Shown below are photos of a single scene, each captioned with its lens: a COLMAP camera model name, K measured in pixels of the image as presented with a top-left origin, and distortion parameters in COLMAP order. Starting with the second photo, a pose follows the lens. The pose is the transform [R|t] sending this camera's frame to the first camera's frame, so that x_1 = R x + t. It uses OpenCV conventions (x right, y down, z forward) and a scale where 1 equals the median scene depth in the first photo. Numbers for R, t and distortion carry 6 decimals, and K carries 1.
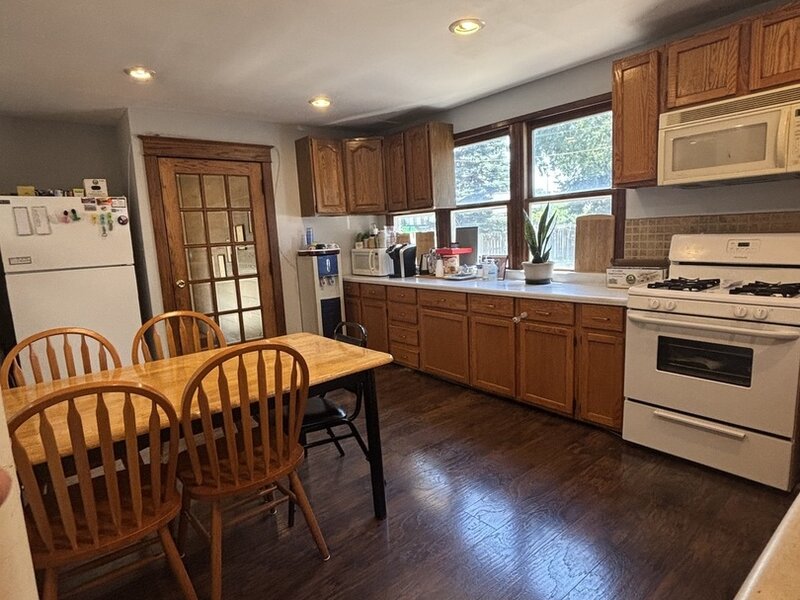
lens RADIAL K [[461.0, 0, 396.0], [0, 461.0, 301.2], [0, 0, 1]] dist [0.008434, -0.001241]
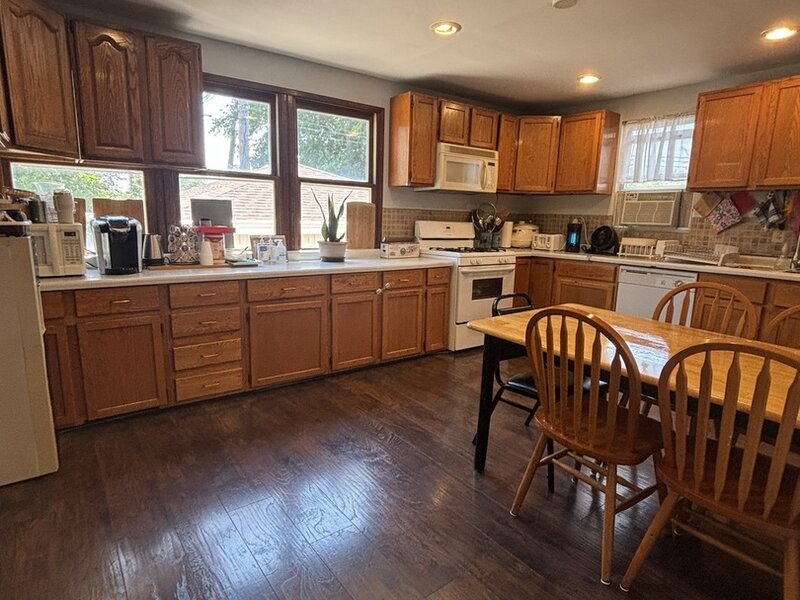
lens RADIAL K [[461.0, 0, 400.2], [0, 461.0, 303.4], [0, 0, 1]] dist [0.008434, -0.001241]
pose [[0.029406, -0.132589, 0.990735, -0.845550], [0.122231, 0.984202, 0.128087, -0.067168], [-0.992066, 0.117332, 0.045148, 0.902379]]
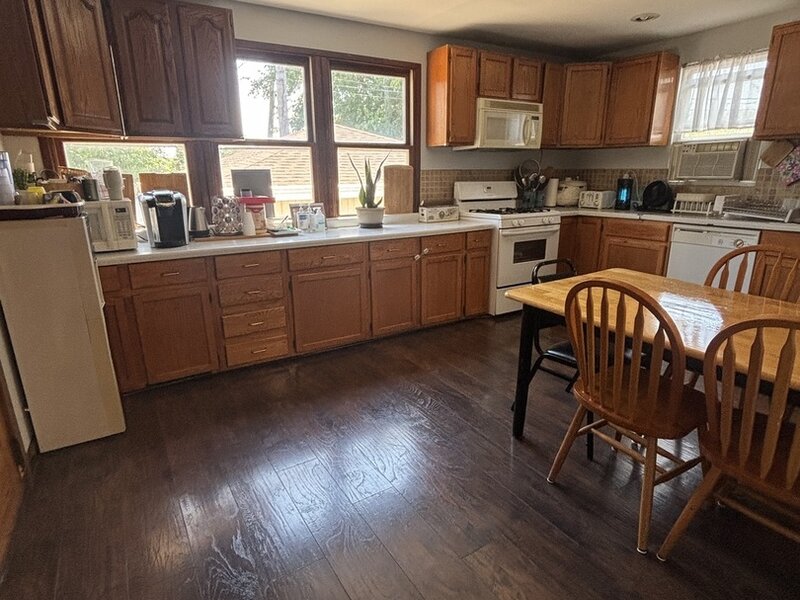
lens RADIAL K [[461.0, 0, 400.1], [0, 461.0, 304.1], [0, 0, 1]] dist [0.008434, -0.001241]
pose [[0.118047, -0.220998, 0.968104, -0.842730], [0.152098, 0.967440, 0.202300, -0.080633], [-0.981291, 0.123366, 0.147817, 0.891475]]
